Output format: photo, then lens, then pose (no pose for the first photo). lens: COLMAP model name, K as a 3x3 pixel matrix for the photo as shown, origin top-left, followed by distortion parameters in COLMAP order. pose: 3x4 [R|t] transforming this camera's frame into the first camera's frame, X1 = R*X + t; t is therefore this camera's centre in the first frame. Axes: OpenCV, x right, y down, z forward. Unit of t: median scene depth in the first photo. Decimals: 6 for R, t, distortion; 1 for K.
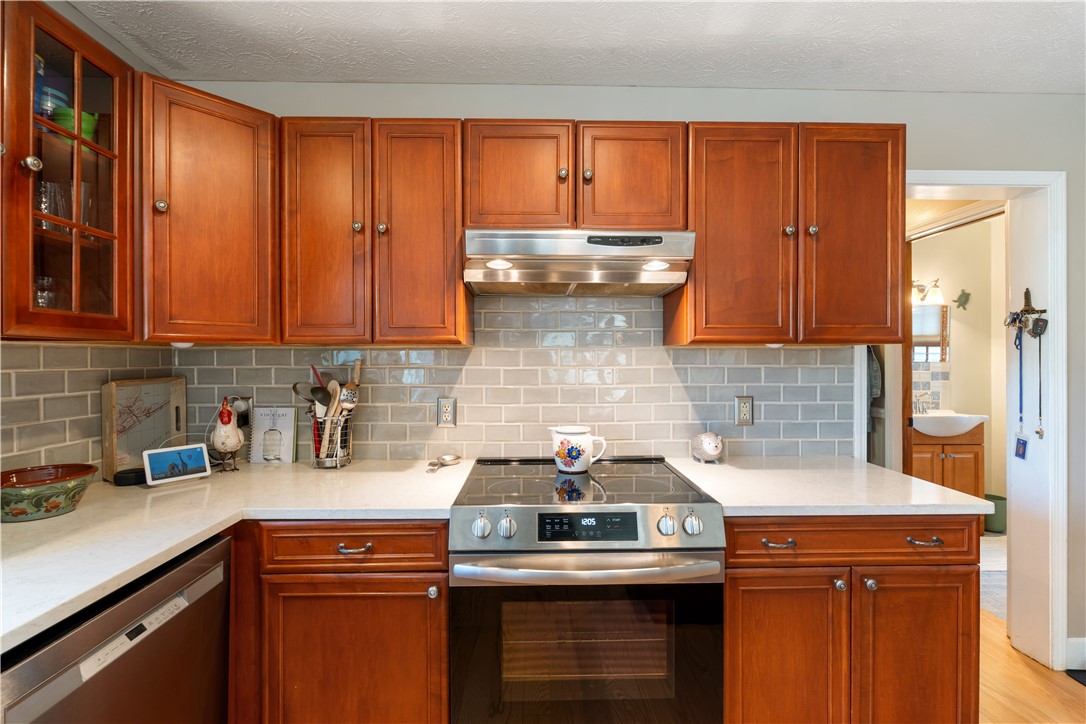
lens RADIAL K [[483.6, 0, 543.9], [0, 483.6, 359.4], [0, 0, 1]] dist [-0.005553, 0.000197]
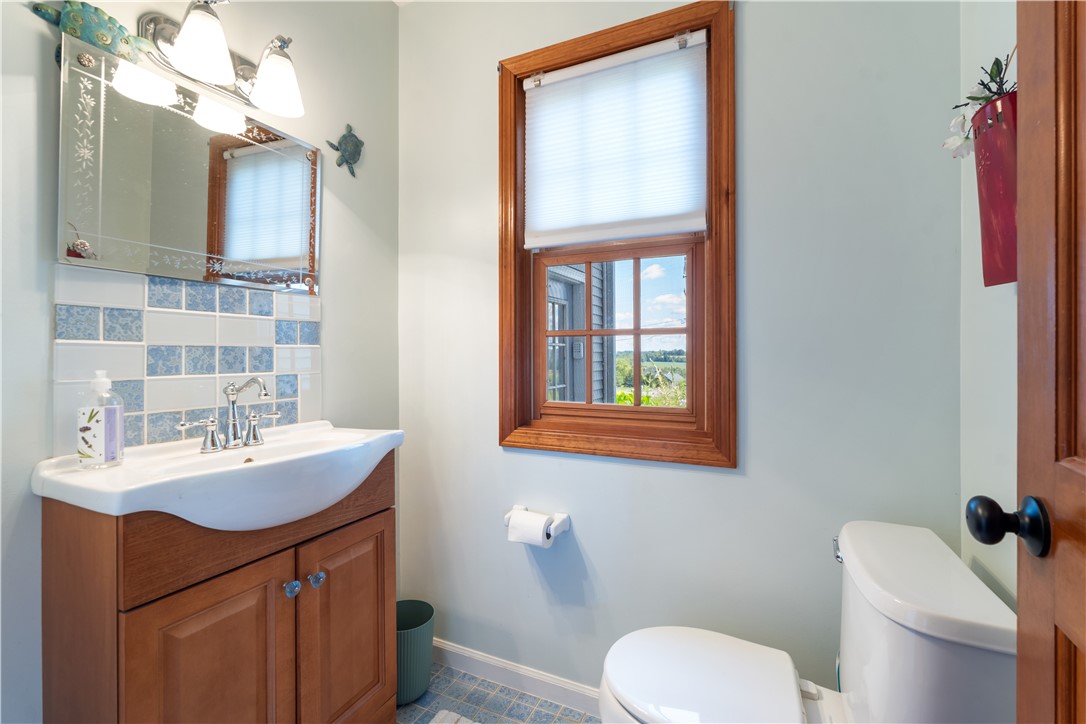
lens RADIAL K [[483.6, 0, 544.5], [0, 483.6, 353.9], [0, 0, 1]] dist [-0.005553, 0.000197]
pose [[0.454768, -0.003154, 0.890604, 0.579619], [0.001060, 0.999995, 0.003000, 0.050677], [-0.890609, -0.000420, 0.454769, 0.665482]]
